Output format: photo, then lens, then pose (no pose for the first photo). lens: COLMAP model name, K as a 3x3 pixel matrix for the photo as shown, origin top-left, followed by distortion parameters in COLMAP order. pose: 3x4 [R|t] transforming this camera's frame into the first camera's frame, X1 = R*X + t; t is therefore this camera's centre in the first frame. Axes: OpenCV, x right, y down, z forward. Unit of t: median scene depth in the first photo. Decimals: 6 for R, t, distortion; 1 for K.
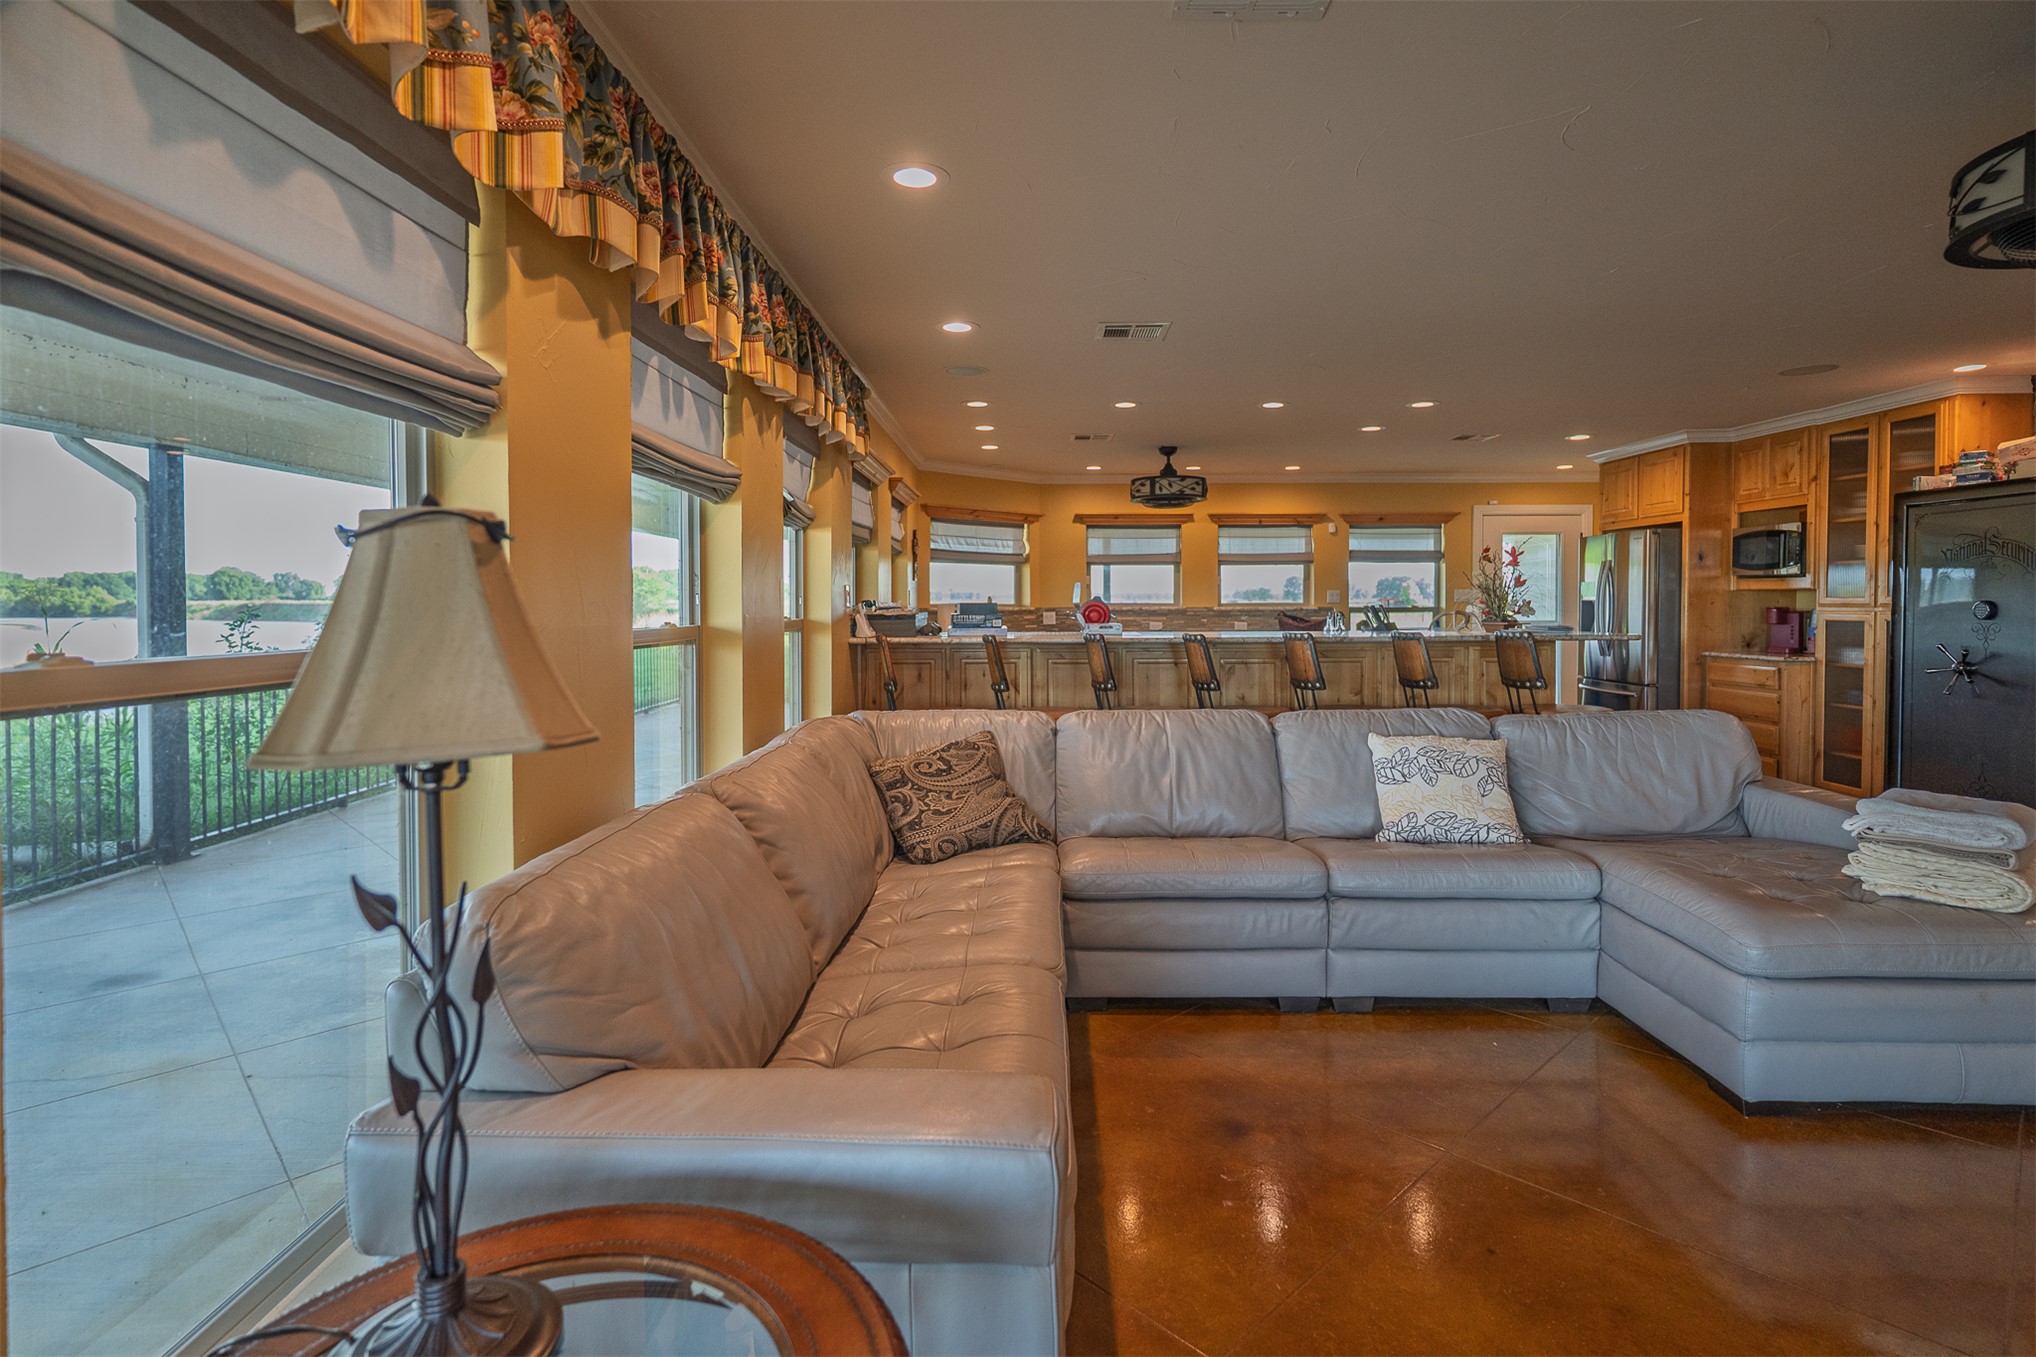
lens RADIAL K [[1012.3, 0, 1014.2], [0, 1012.3, 618.2], [0, 0, 1]] dist [-0.006644, 0.008723]
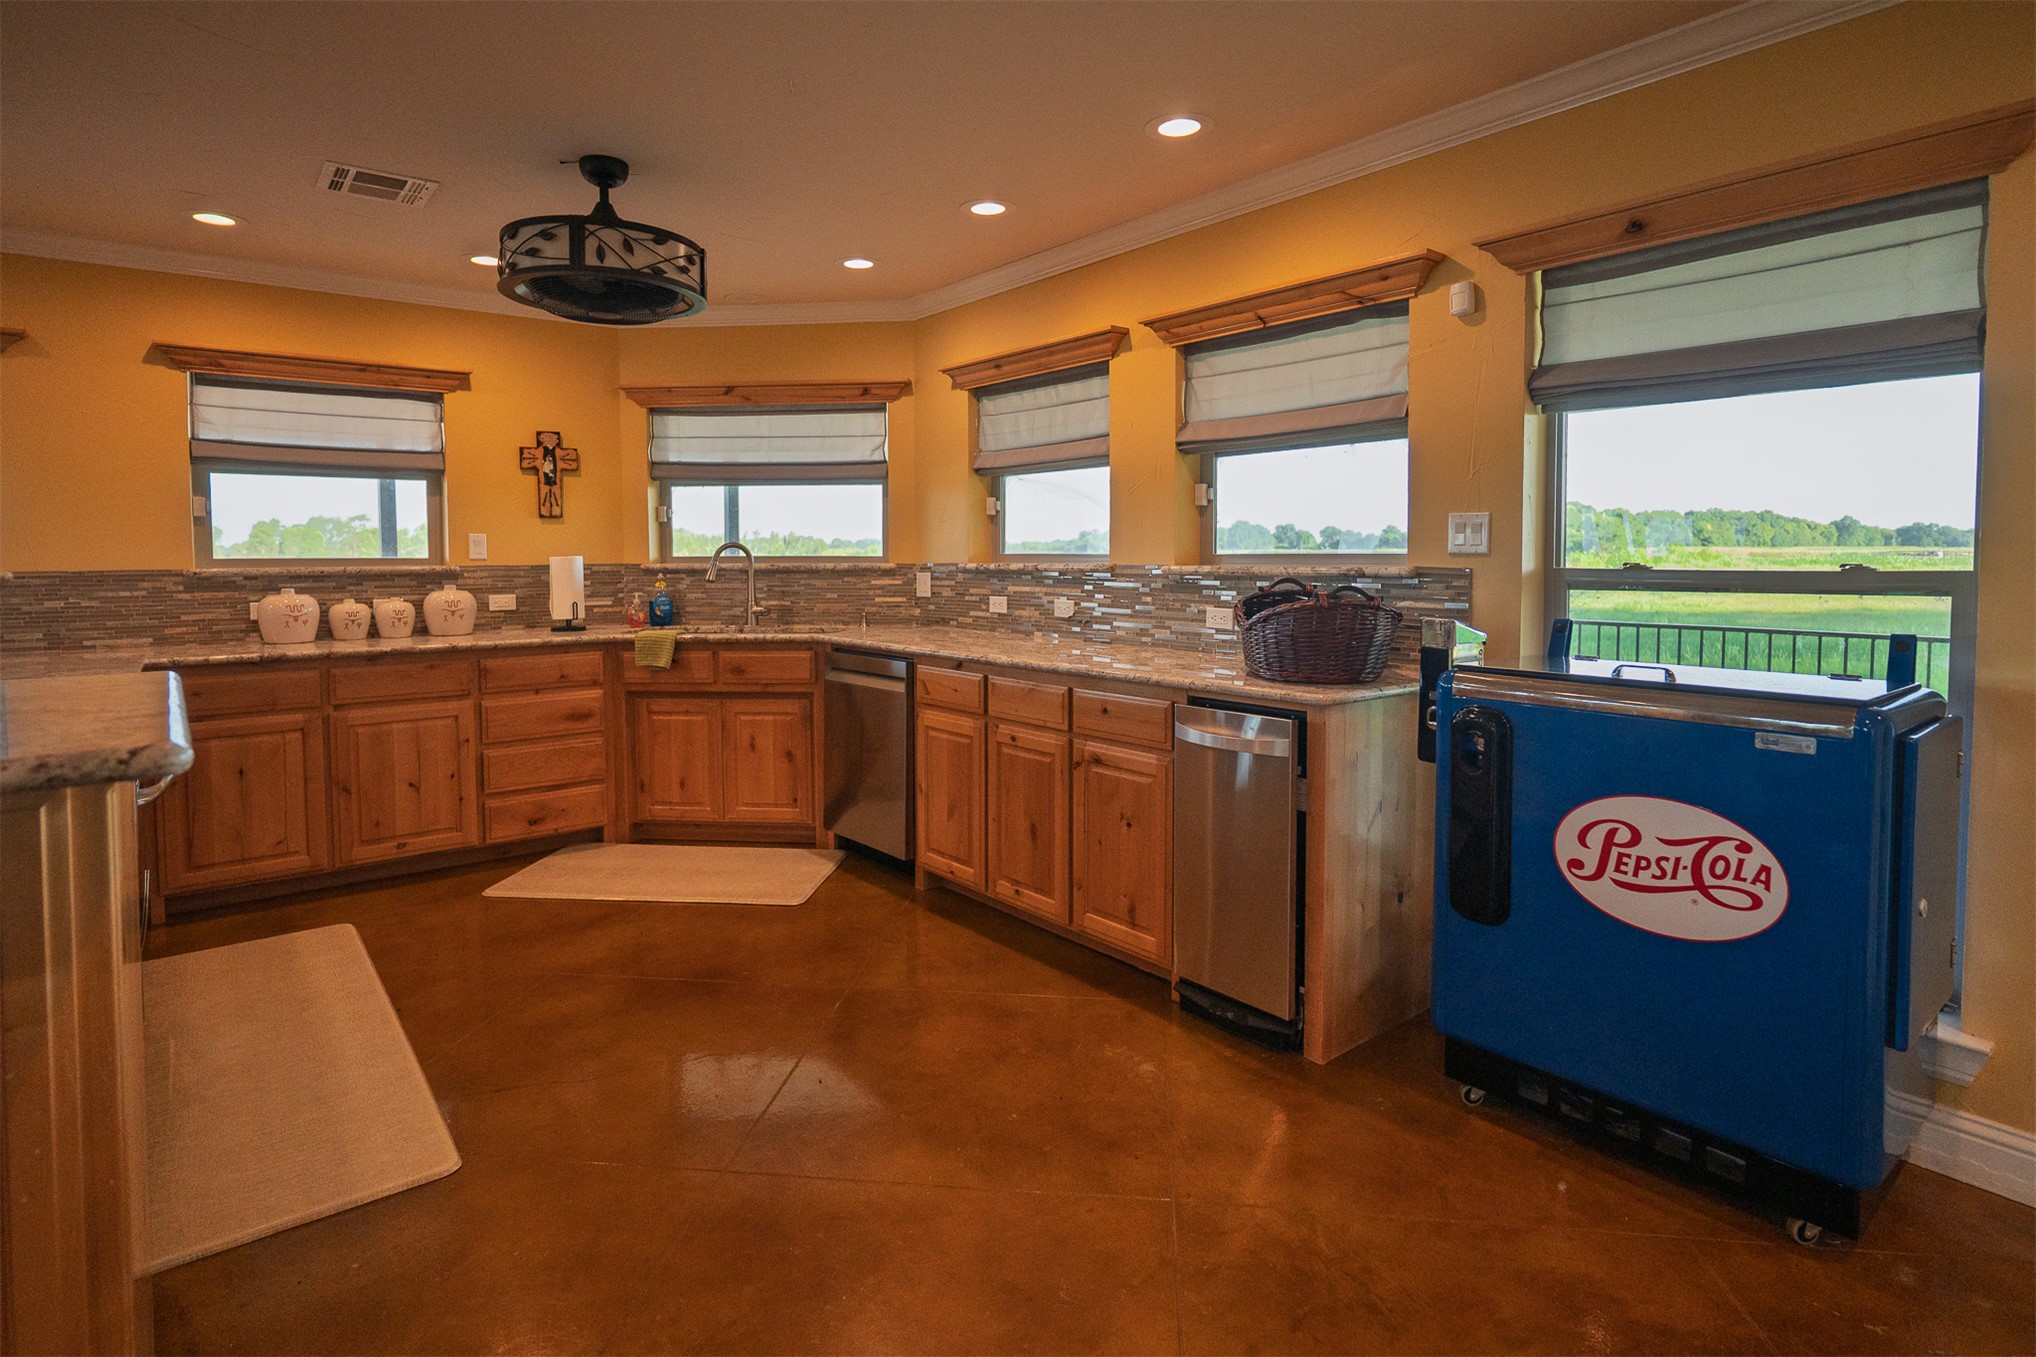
lens RADIAL K [[1066.4, 0, 1027.5], [0, 1066.4, 598.7], [0, 0, 1]] dist [0.001787, 0.001152]
pose [[0.636060, 0.029424, -0.771078, 1.148817], [-0.006317, 0.999438, 0.032927, -0.027462], [0.771614, -0.016072, 0.635888, 1.700722]]
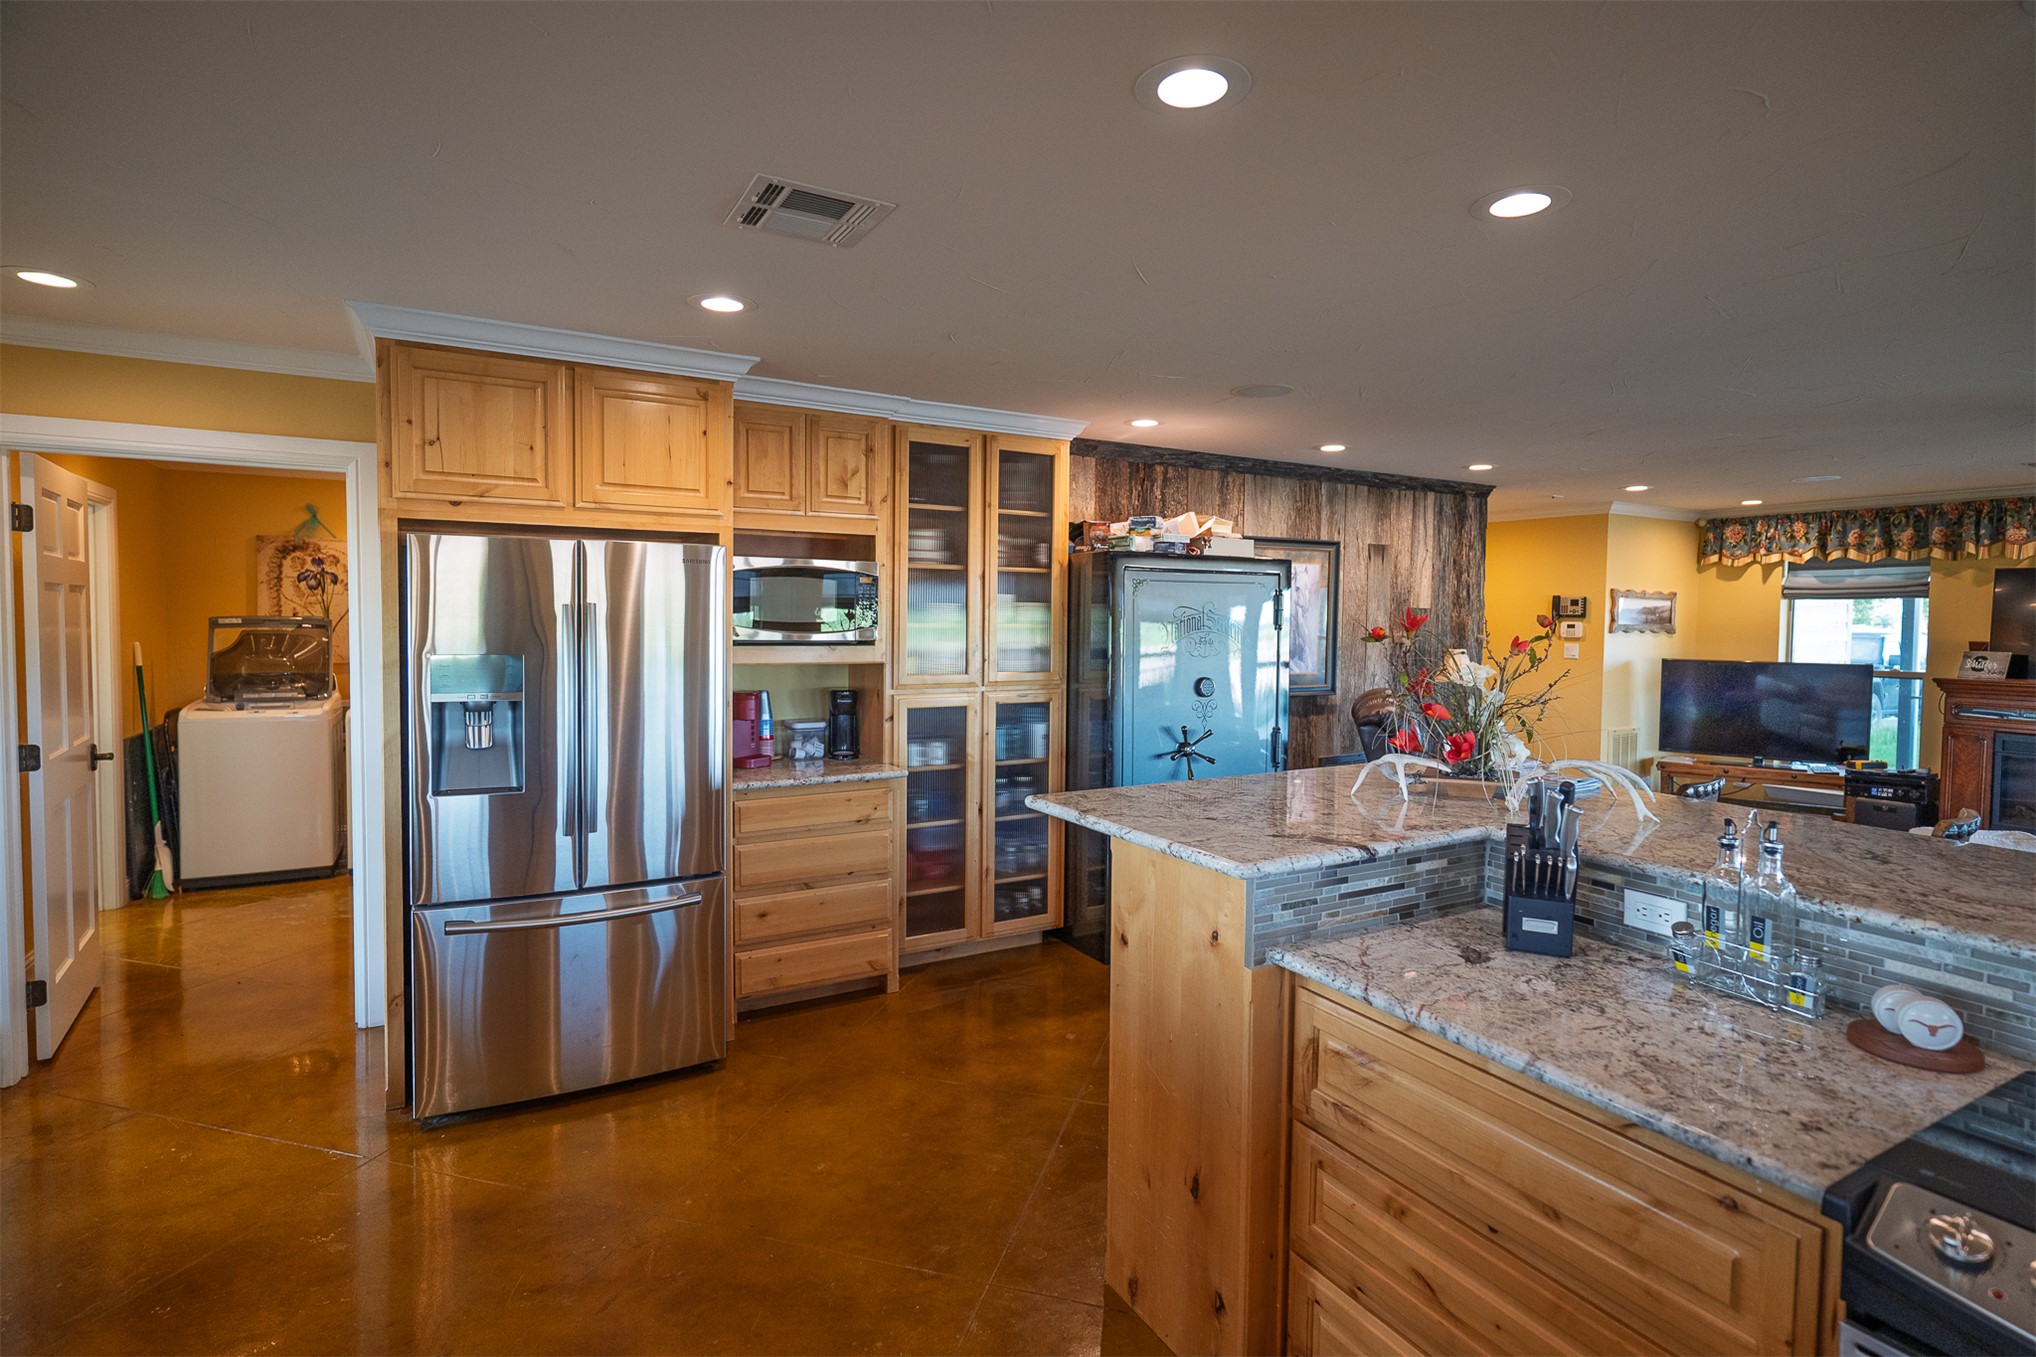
lens RADIAL K [[1006.9, 0, 1035.4], [0, 1006.9, 654.0], [0, 0, 1]] dist [0.002381, 0.001128]
pose [[-0.512069, -0.038287, 0.858090, 0.263155], [0.003476, 0.998906, 0.046644, -0.106563], [-0.858937, 0.026867, -0.511376, 2.030613]]
